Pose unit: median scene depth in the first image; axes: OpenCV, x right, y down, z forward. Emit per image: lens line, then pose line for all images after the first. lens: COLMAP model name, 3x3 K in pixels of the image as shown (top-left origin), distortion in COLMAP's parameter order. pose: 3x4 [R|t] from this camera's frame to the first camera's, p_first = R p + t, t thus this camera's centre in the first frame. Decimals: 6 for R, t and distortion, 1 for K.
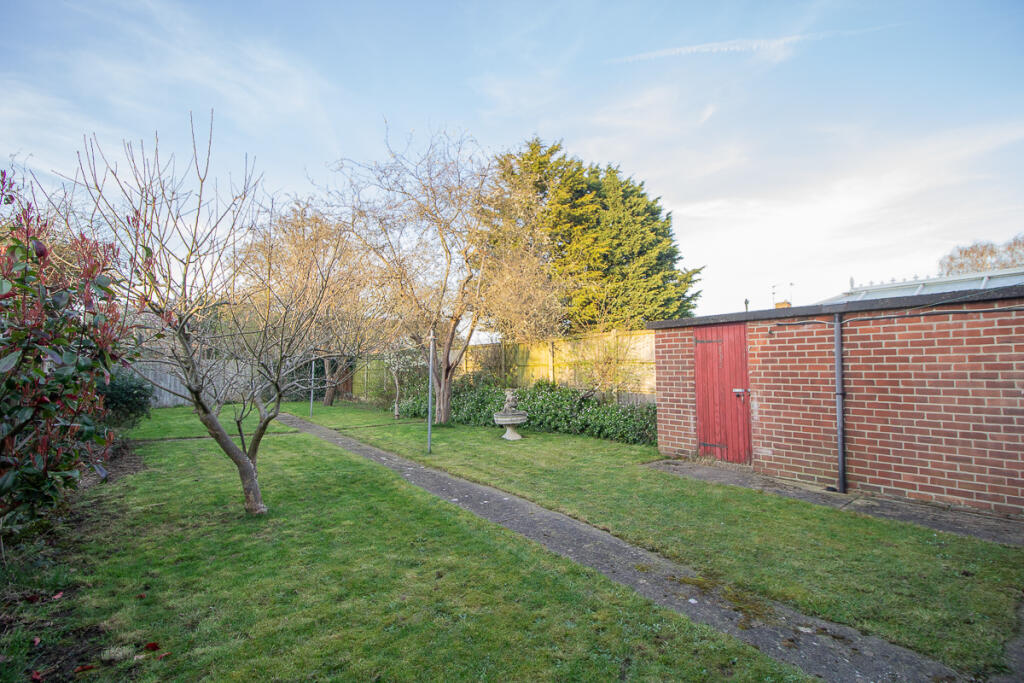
lens RADIAL K [[484.3, 0, 526.6], [0, 484.3, 334.7], [0, 0, 1]] dist [-0.001719, -0.013512]
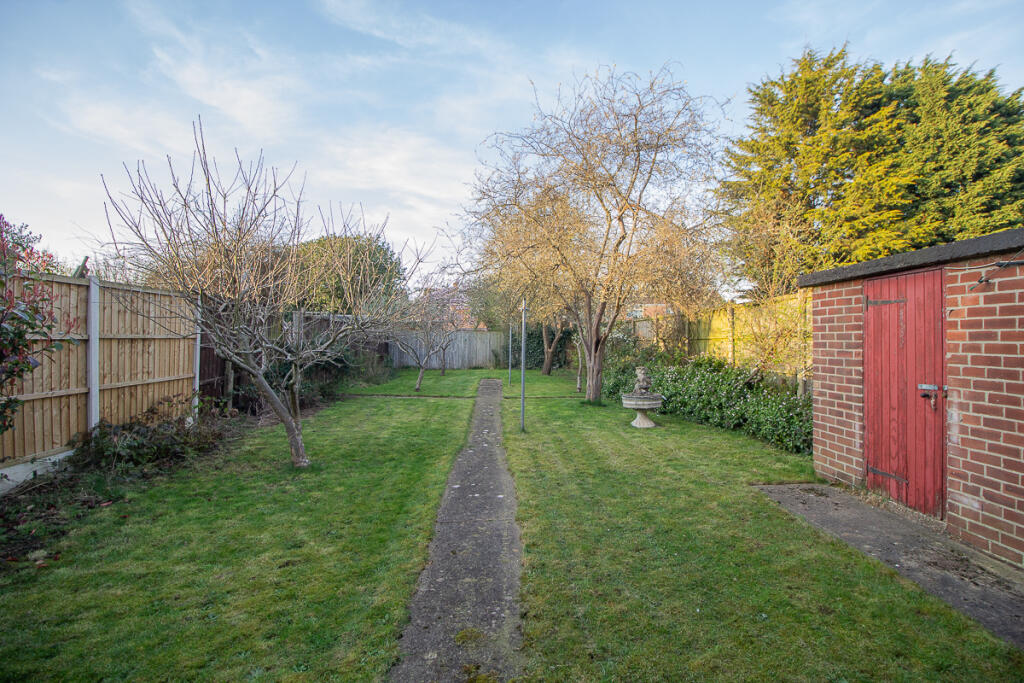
lens RADIAL K [[484.3, 0, 526.6], [0, 484.3, 334.7], [0, 0, 1]] dist [-0.001719, -0.013512]
pose [[0.820269, 0.005262, -0.571954, 0.256908], [0.028505, 0.998339, 0.050065, 0.008421], [0.571267, -0.057370, 0.818757, 0.188139]]
